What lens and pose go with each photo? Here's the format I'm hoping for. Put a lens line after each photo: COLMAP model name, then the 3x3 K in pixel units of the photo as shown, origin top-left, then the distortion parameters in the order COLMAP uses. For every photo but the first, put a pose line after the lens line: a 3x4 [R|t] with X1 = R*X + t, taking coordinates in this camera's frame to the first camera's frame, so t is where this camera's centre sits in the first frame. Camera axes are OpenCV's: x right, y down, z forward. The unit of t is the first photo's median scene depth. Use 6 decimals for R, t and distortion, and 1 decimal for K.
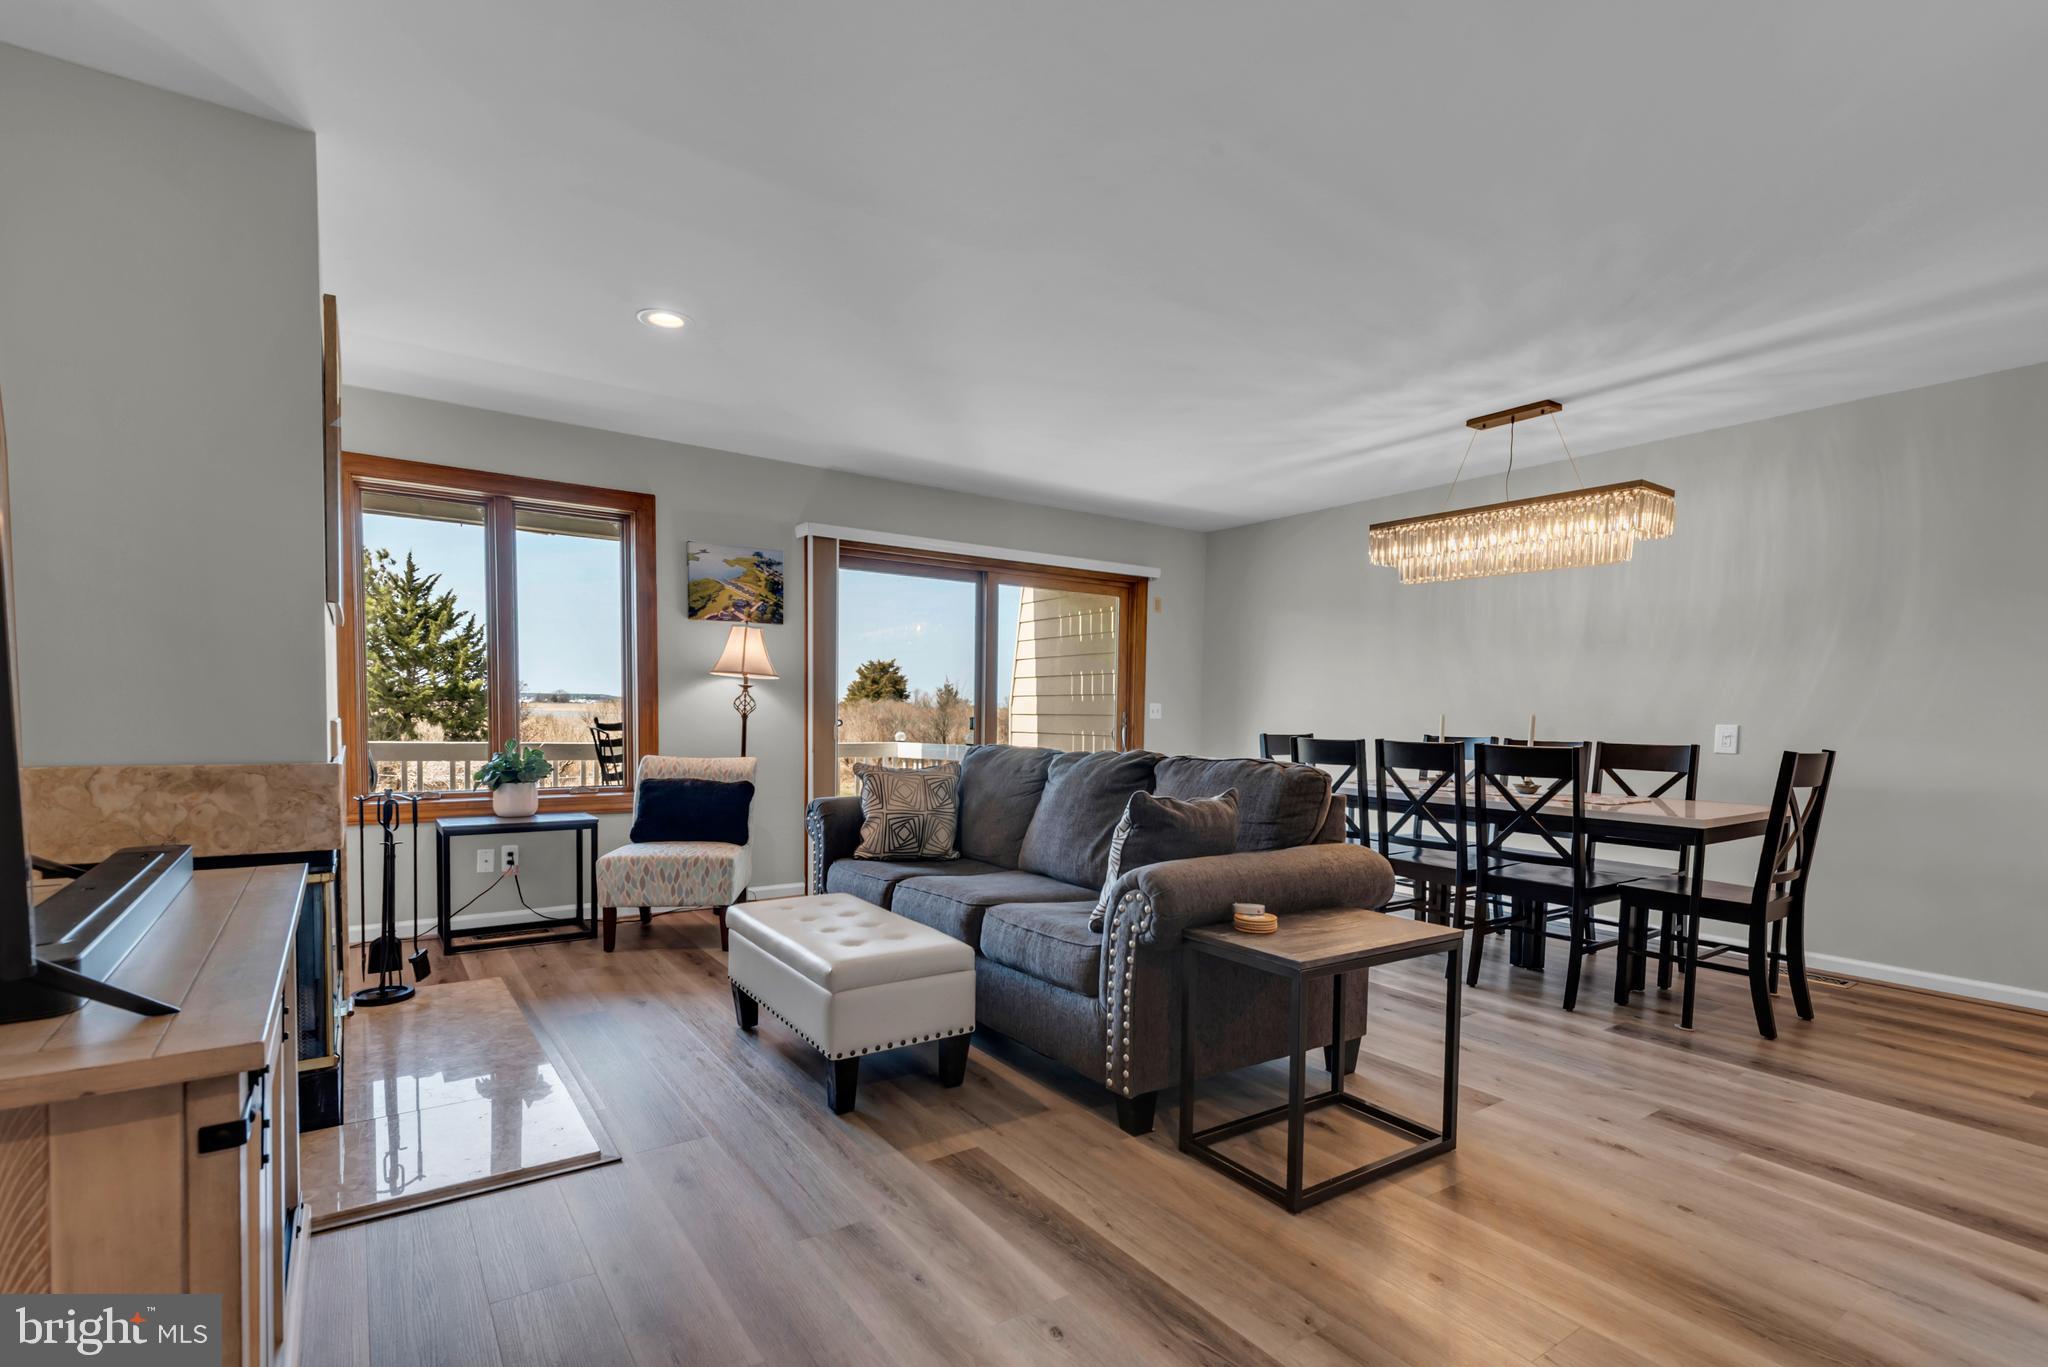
lens RADIAL K [[954.3, 0, 1027.7], [0, 954.3, 758.0], [0, 0, 1]] dist [0.025648, -0.000040]
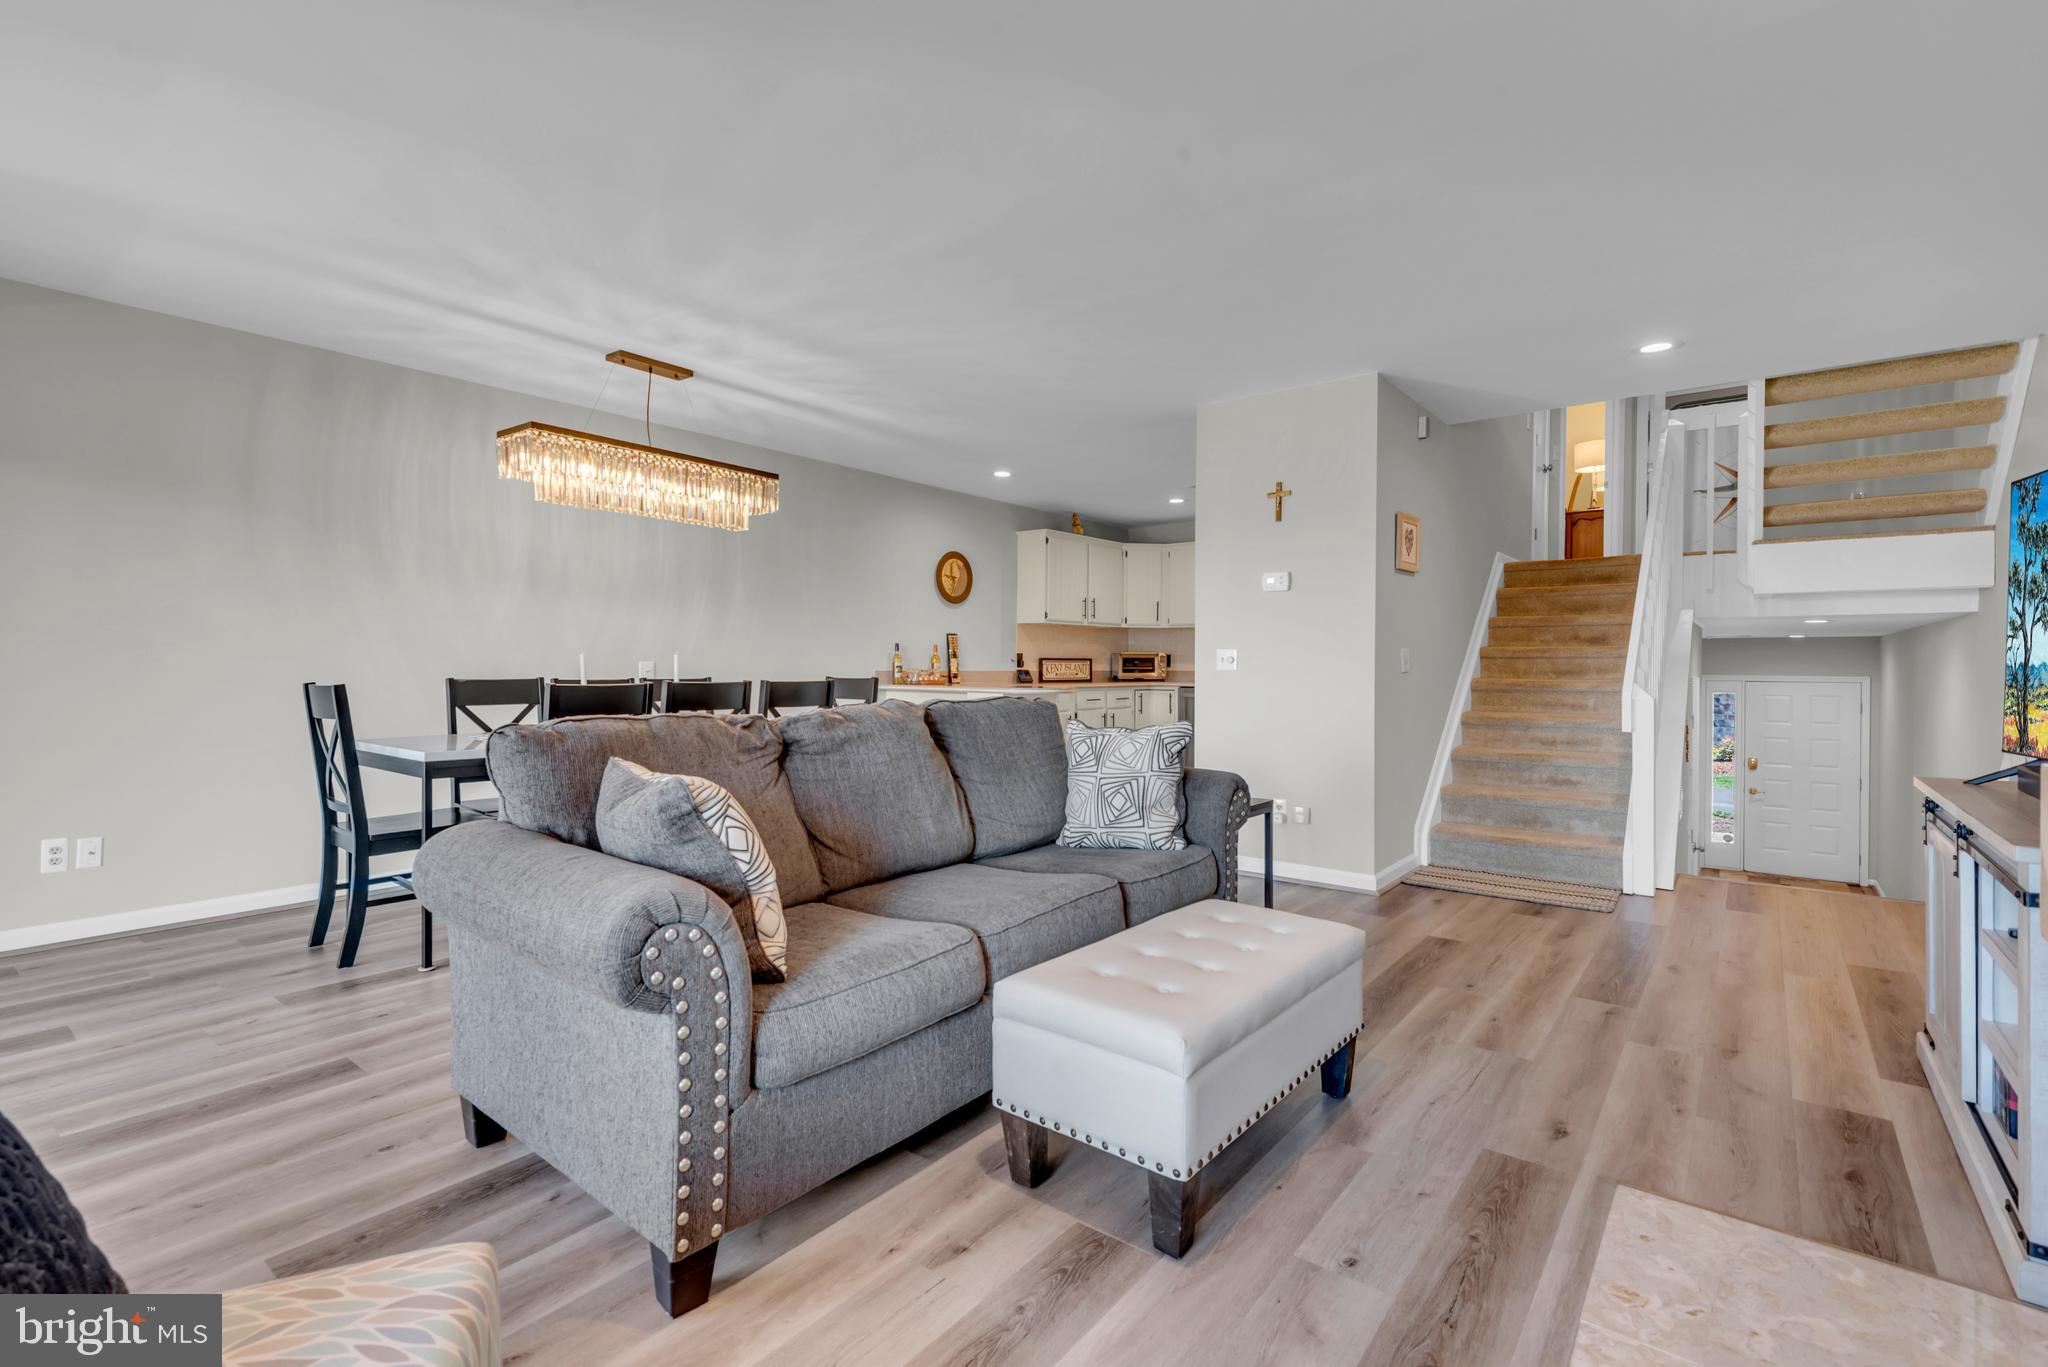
lens RADIAL K [[921.5, 0, 1019.9], [0, 921.5, 670.9], [0, 0, 1]] dist [0.035058, -0.020705]
pose [[-0.281401, -0.021073, 0.959359, -0.531278], [0.037624, 0.998748, 0.032974, -0.042241], [-0.958852, 0.045373, -0.280256, 0.847509]]
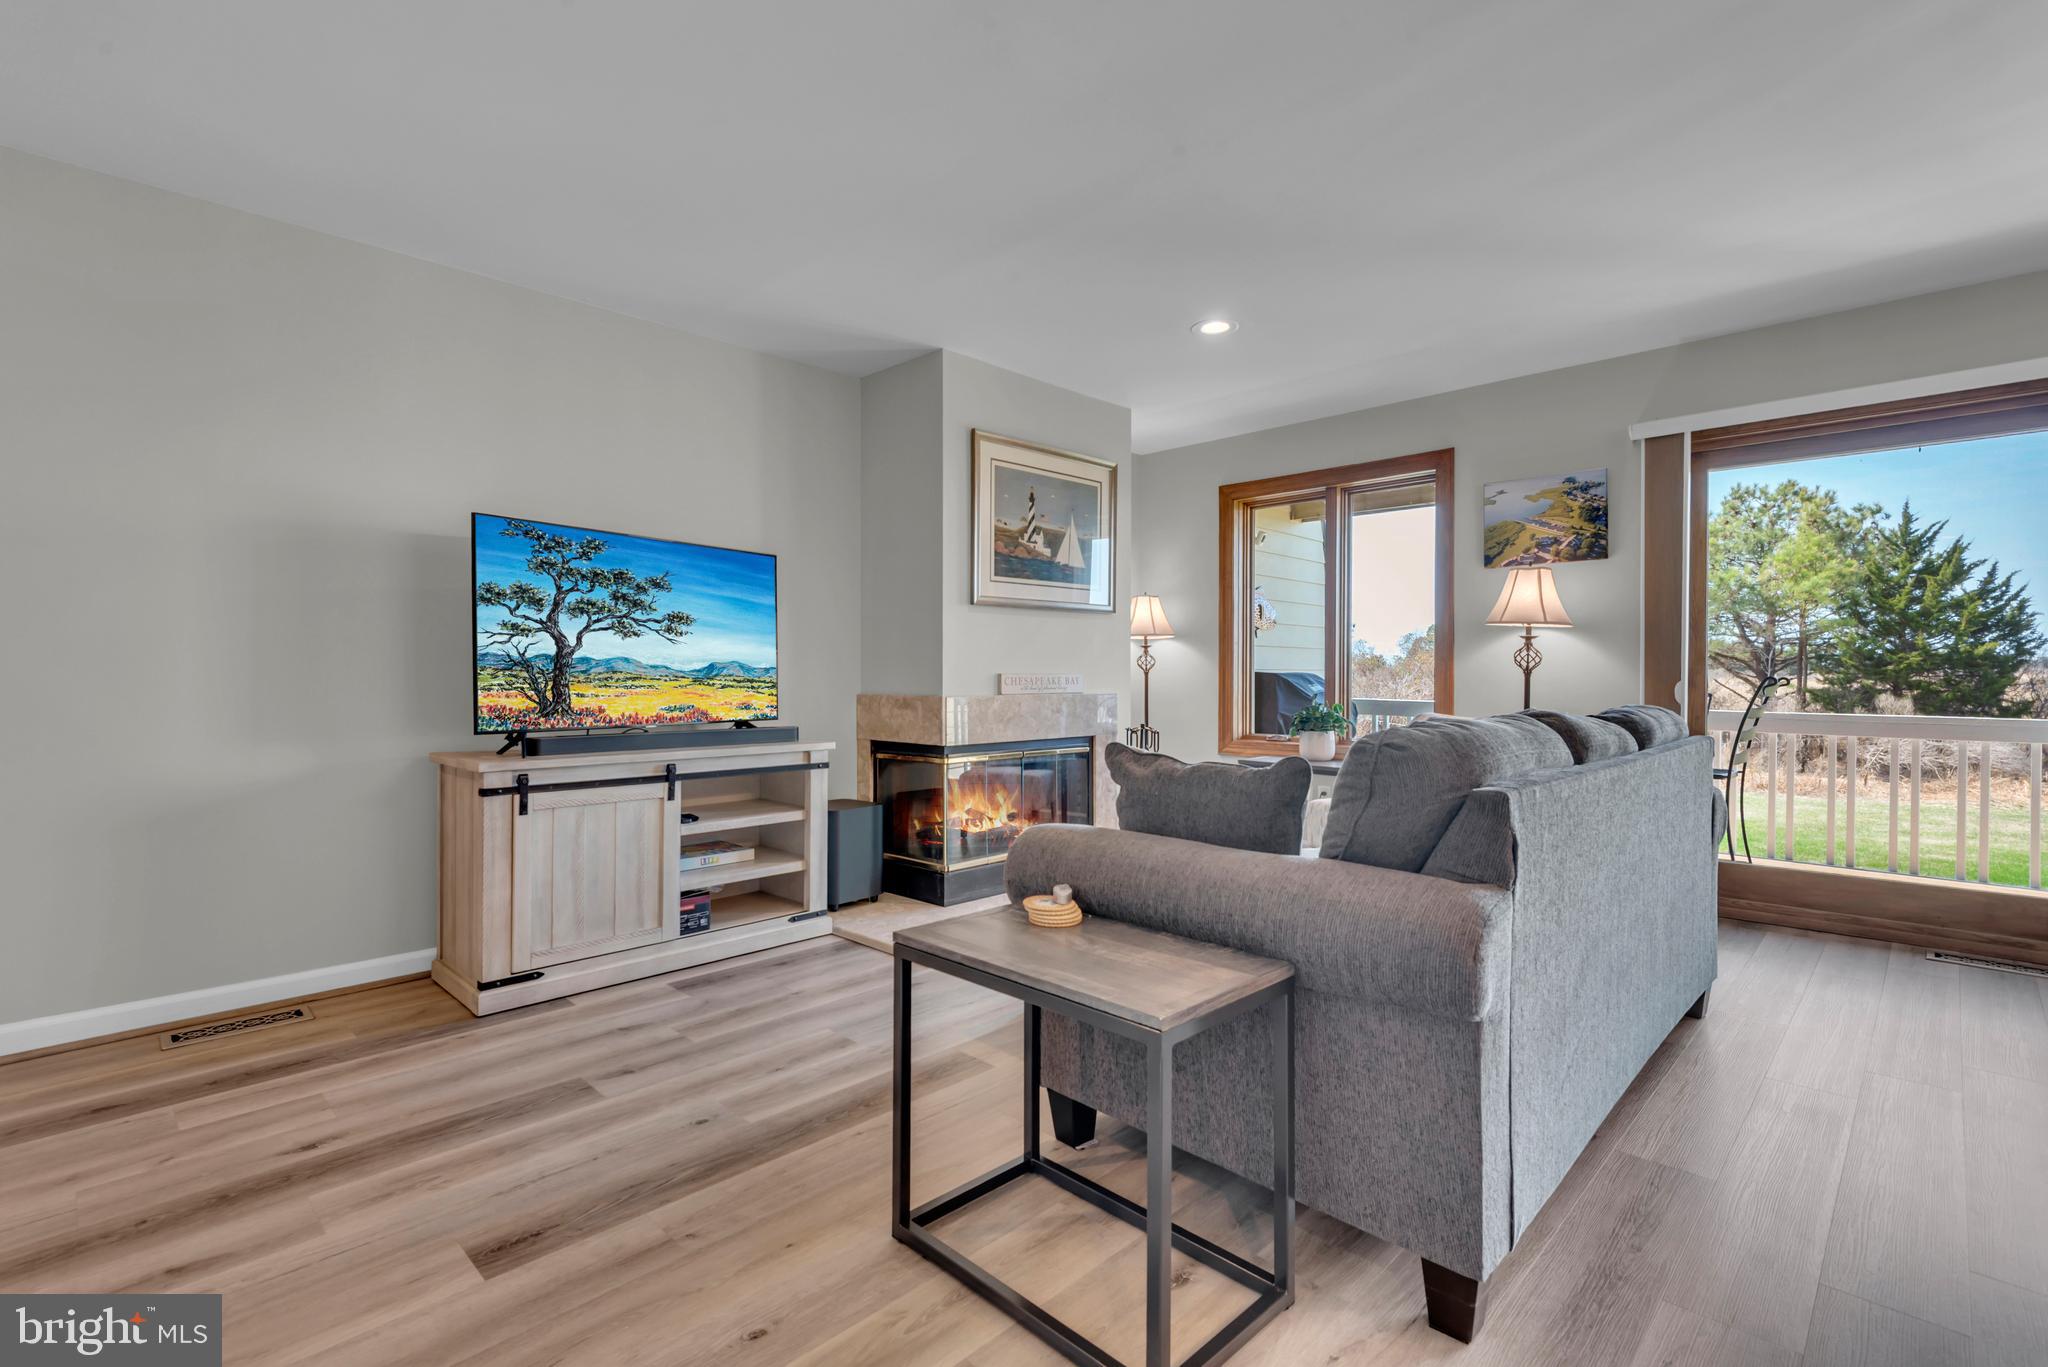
lens RADIAL K [[931.5, 0, 1015.7], [0, 931.5, 682.7], [0, 0, 1]] dist [0.039251, -0.022249]
pose [[0.178038, -0.007197, -0.983997, 0.501829], [-0.043593, 0.998934, -0.015194, -0.000158], [0.983058, 0.045601, 0.177534, 0.422291]]
